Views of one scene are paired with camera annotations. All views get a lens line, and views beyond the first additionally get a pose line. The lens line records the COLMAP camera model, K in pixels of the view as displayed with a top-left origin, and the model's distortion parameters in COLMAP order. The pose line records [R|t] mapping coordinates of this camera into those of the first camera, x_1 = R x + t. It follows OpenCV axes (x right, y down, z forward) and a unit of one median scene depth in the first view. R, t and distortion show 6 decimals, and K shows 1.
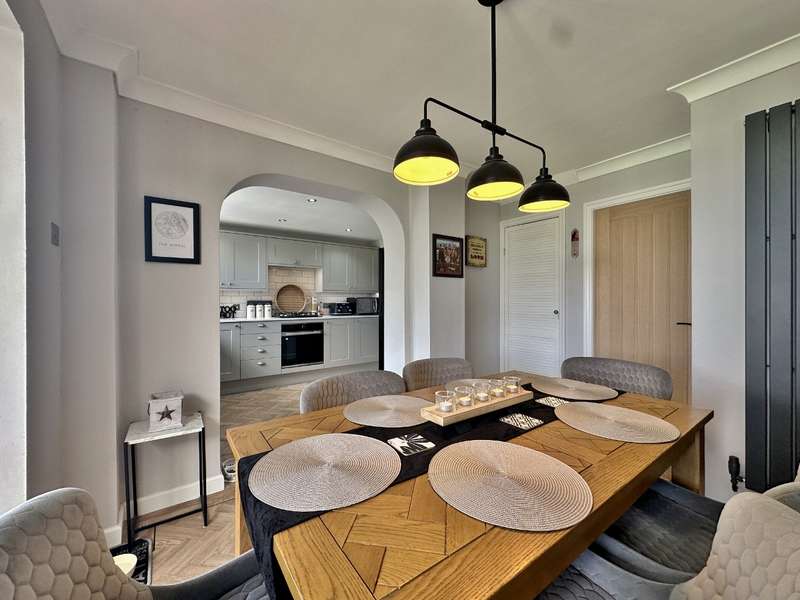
lens RADIAL K [[320.8, 0, 402.6], [0, 320.8, 303.4], [0, 0, 1]] dist [-0.003773, 0.000770]
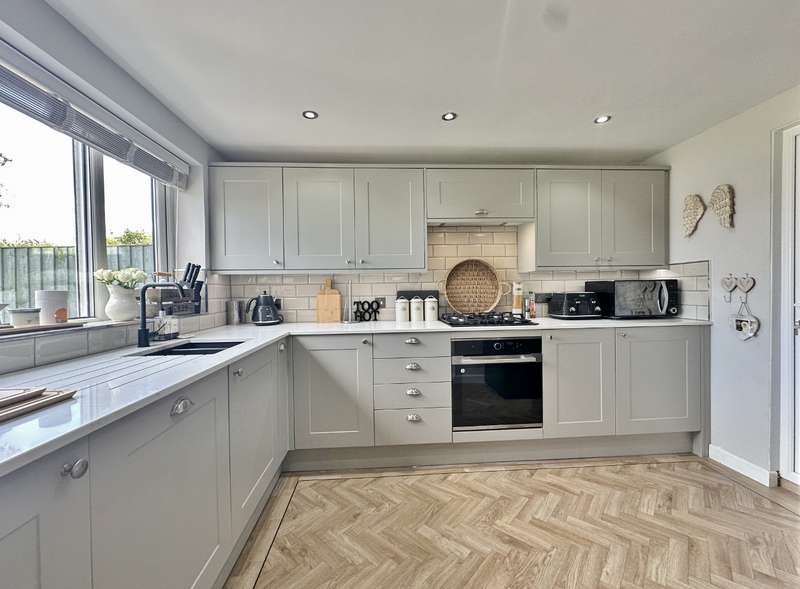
lens RADIAL K [[320.8, 0, 401.9], [0, 320.8, 295.9], [0, 0, 1]] dist [-0.003773, 0.000770]
pose [[0.835416, -0.002642, -0.549611, -0.163303], [0.012210, 0.999831, 0.013753, -0.007287], [0.549482, -0.018201, 0.835307, 0.520001]]
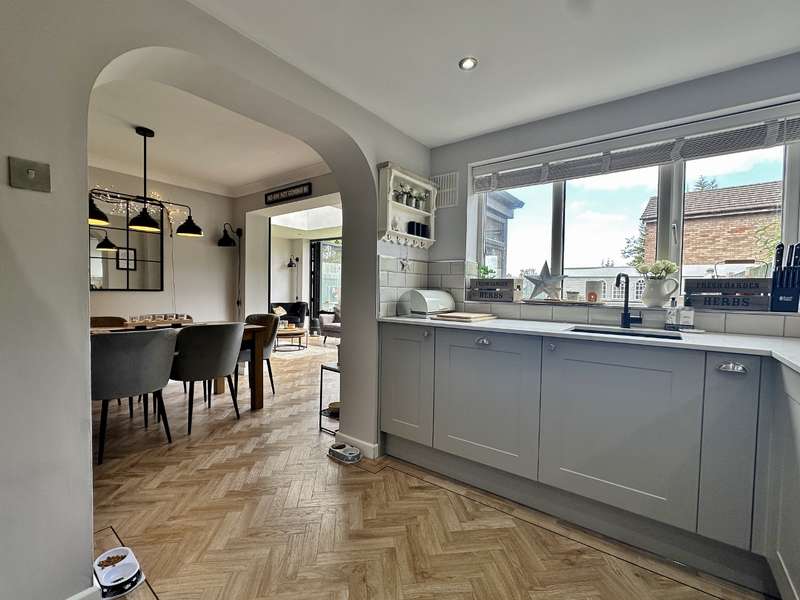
lens RADIAL K [[346.3, 0, 399.1], [0, 346.3, 299.7], [0, 0, 1]] dist [-0.000003, -0.000320]
pose [[-0.961180, -0.006946, -0.275834, -0.182847], [-0.017553, 0.999197, 0.036004, 0.001722], [0.275363, 0.039448, -0.960531, 0.995522]]
